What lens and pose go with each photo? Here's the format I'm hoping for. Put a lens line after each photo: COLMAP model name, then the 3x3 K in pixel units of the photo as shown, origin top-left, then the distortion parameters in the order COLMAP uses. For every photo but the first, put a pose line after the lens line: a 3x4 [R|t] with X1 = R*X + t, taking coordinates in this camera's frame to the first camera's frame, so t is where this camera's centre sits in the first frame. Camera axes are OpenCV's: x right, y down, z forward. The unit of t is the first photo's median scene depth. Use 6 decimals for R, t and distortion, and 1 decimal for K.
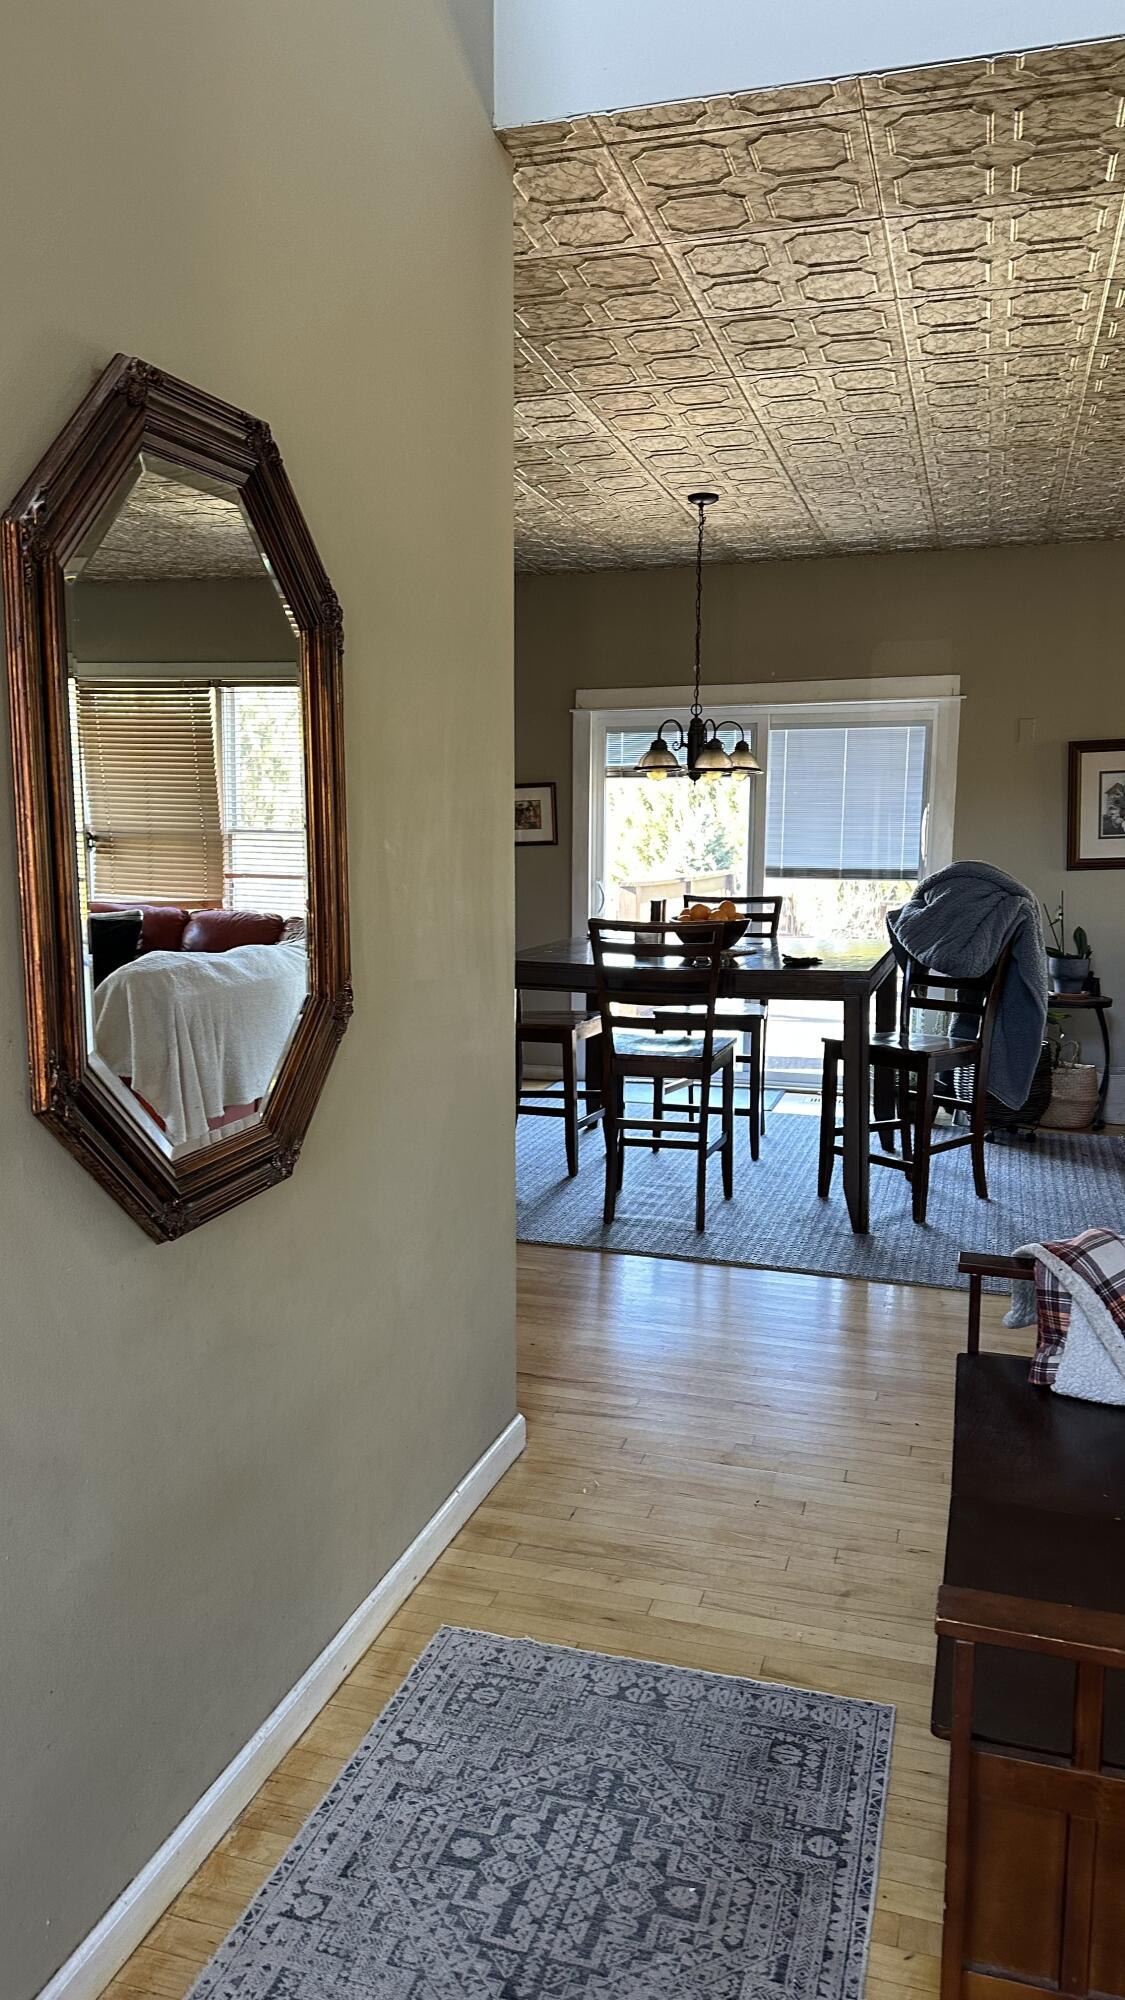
lens RADIAL K [[1466.7, 0, 518.3], [0, 1466.7, 1021.7], [0, 0, 1]] dist [0.103479, -0.004487]
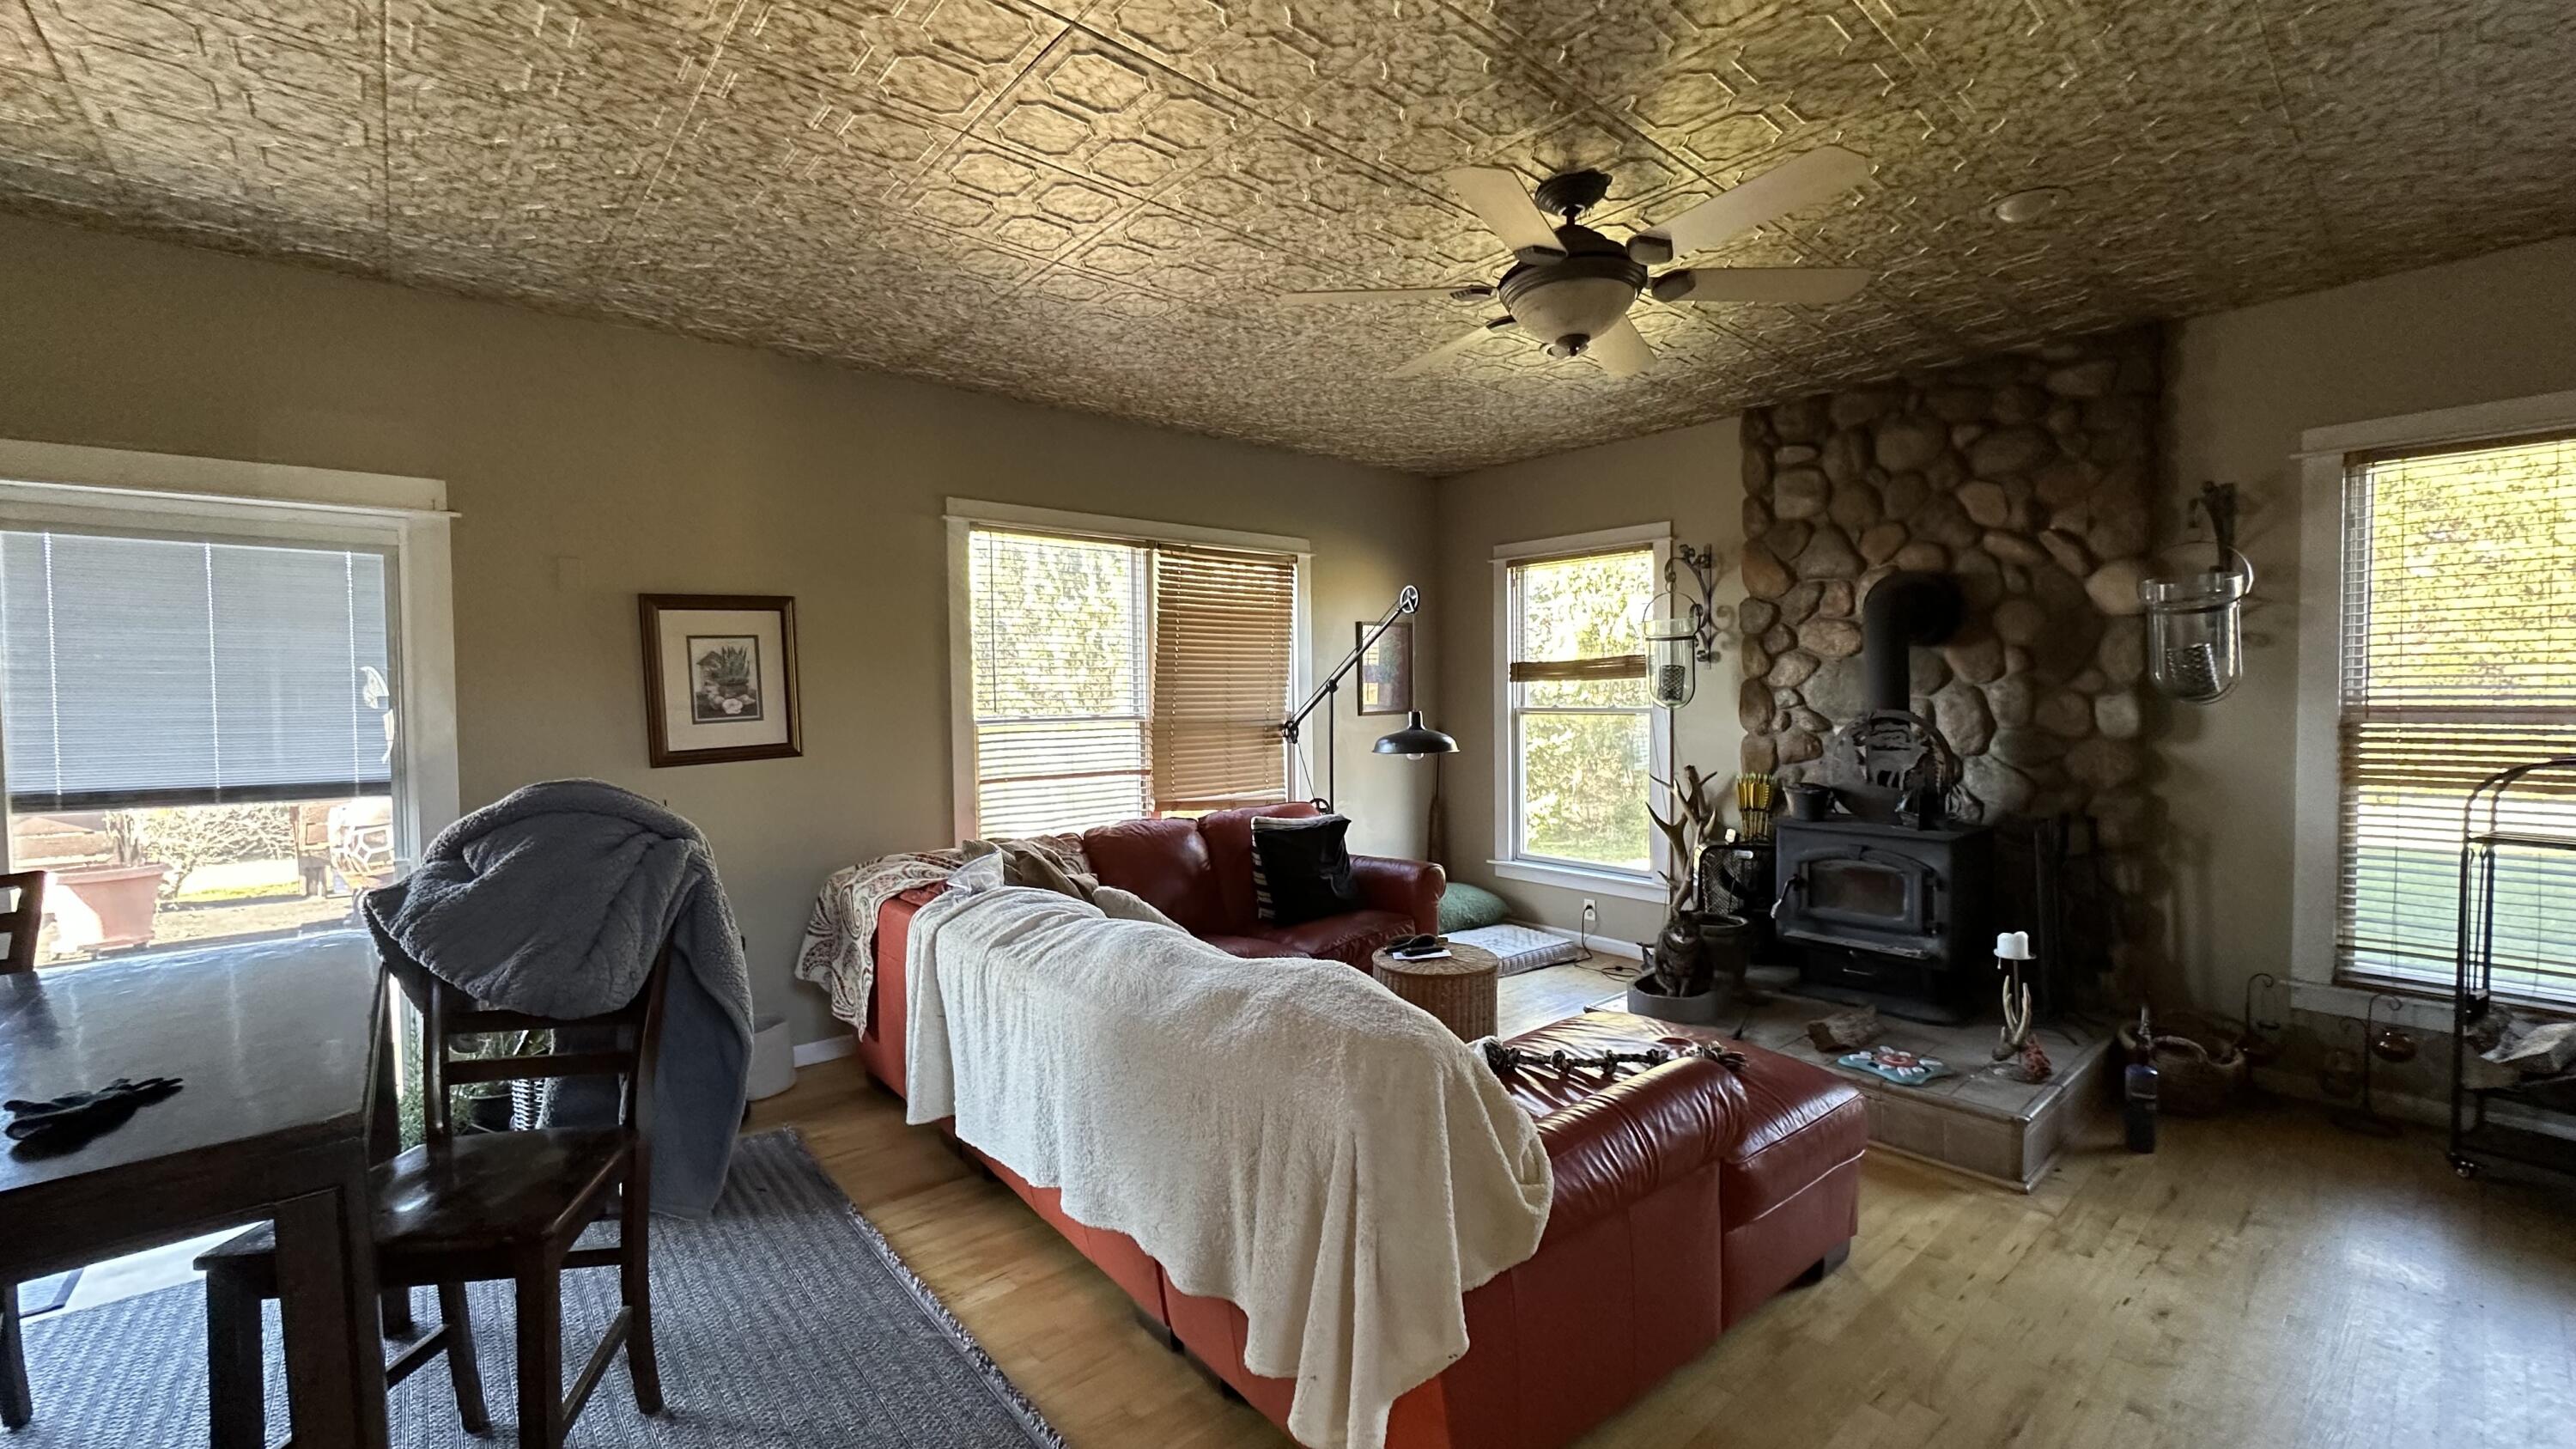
lens RADIAL K [[1034.0, 0, 1302.6], [0, 1034.0, 726.8], [0, 0, 1]] dist [0.000390, -0.000359]
pose [[0.516366, -0.037066, 0.855565, 0.117105], [0.124064, 0.991761, -0.031911, -0.076467], [-0.847333, 0.122623, 0.516711, 0.542579]]
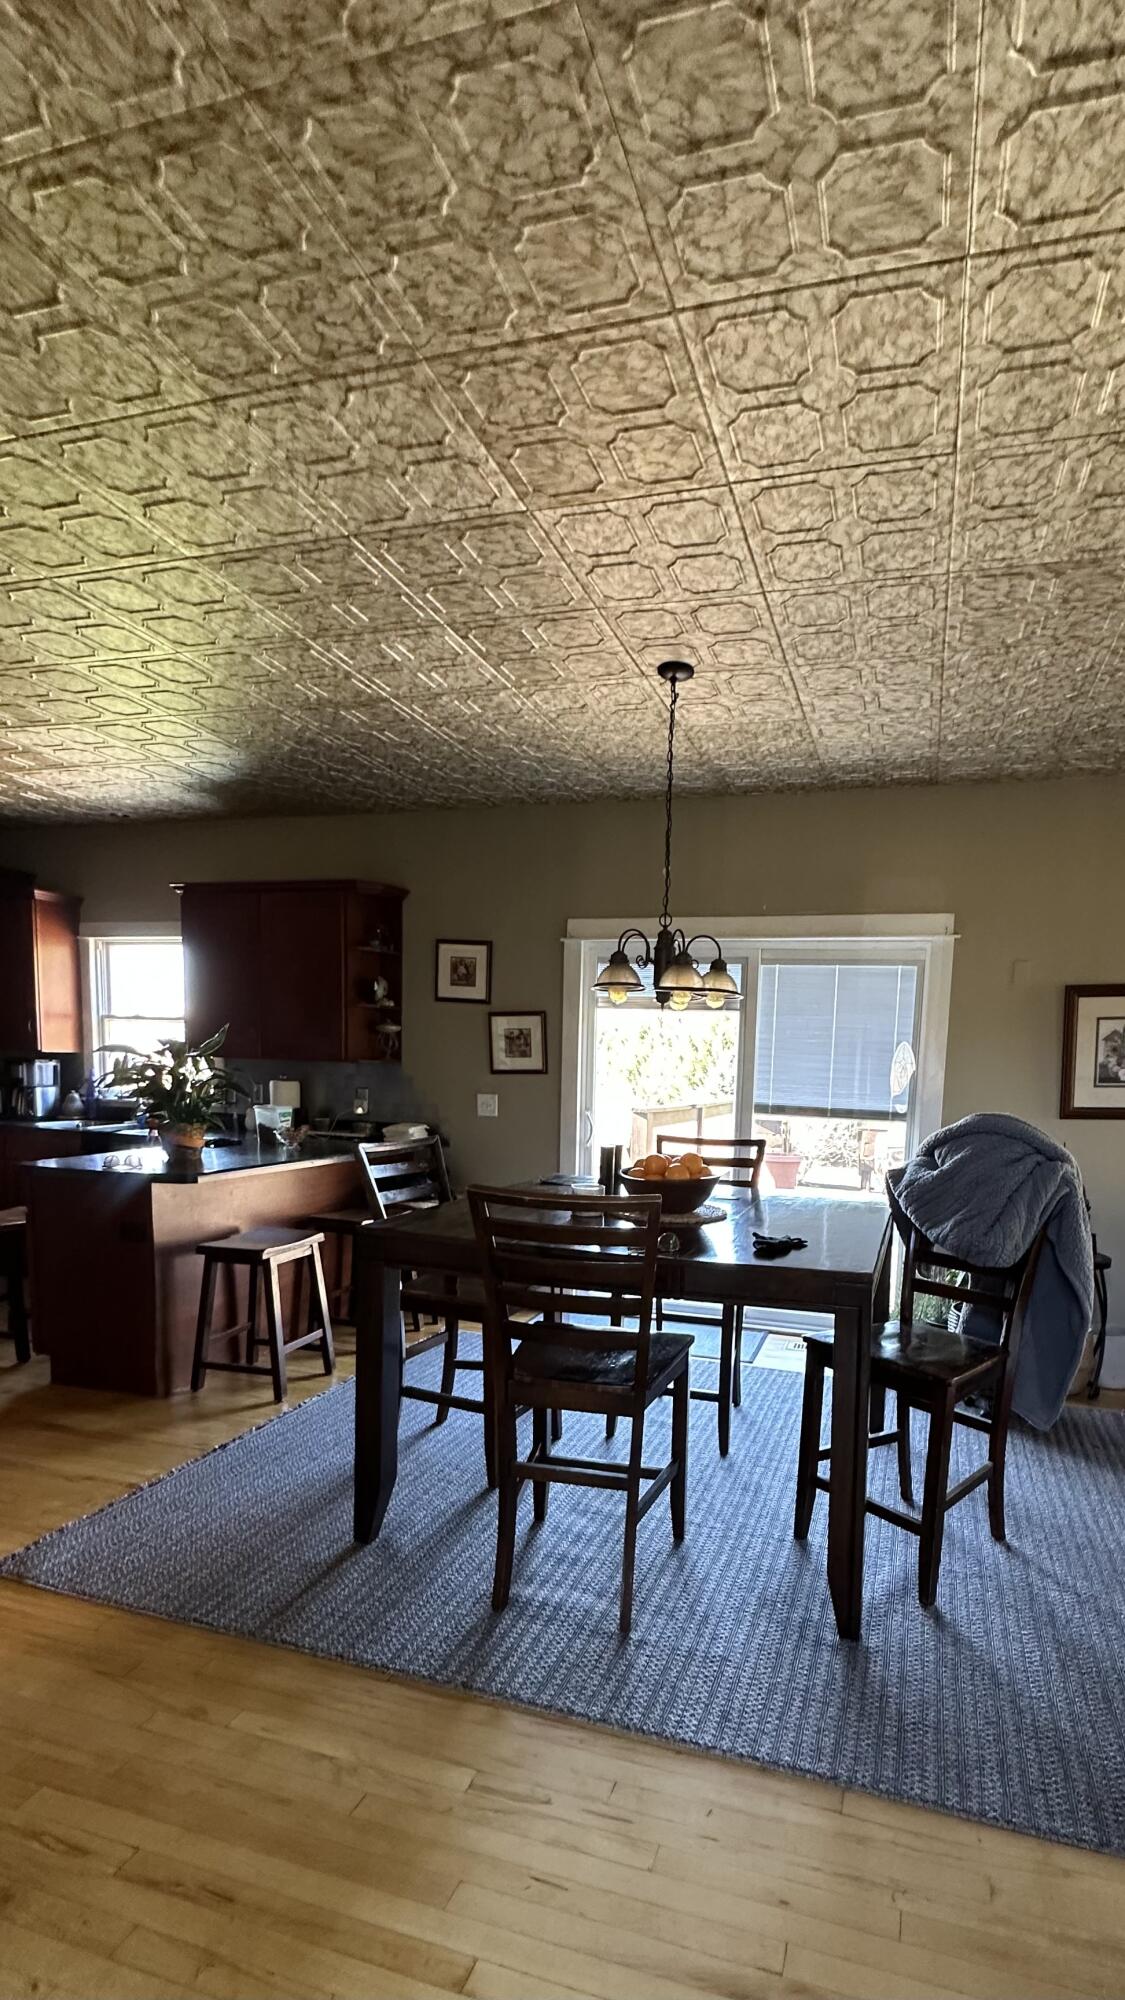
lens RADIAL K [[946.7, 0, 642.3], [0, 946.7, 1170.4], [0, 0, 1]] dist [-0.012401, 0.000113]
pose [[0.999290, 0.026350, 0.026921, 0.096744], [-0.025915, 0.999530, -0.016387, -0.059694], [-0.027340, 0.015677, 0.999503, 0.464269]]
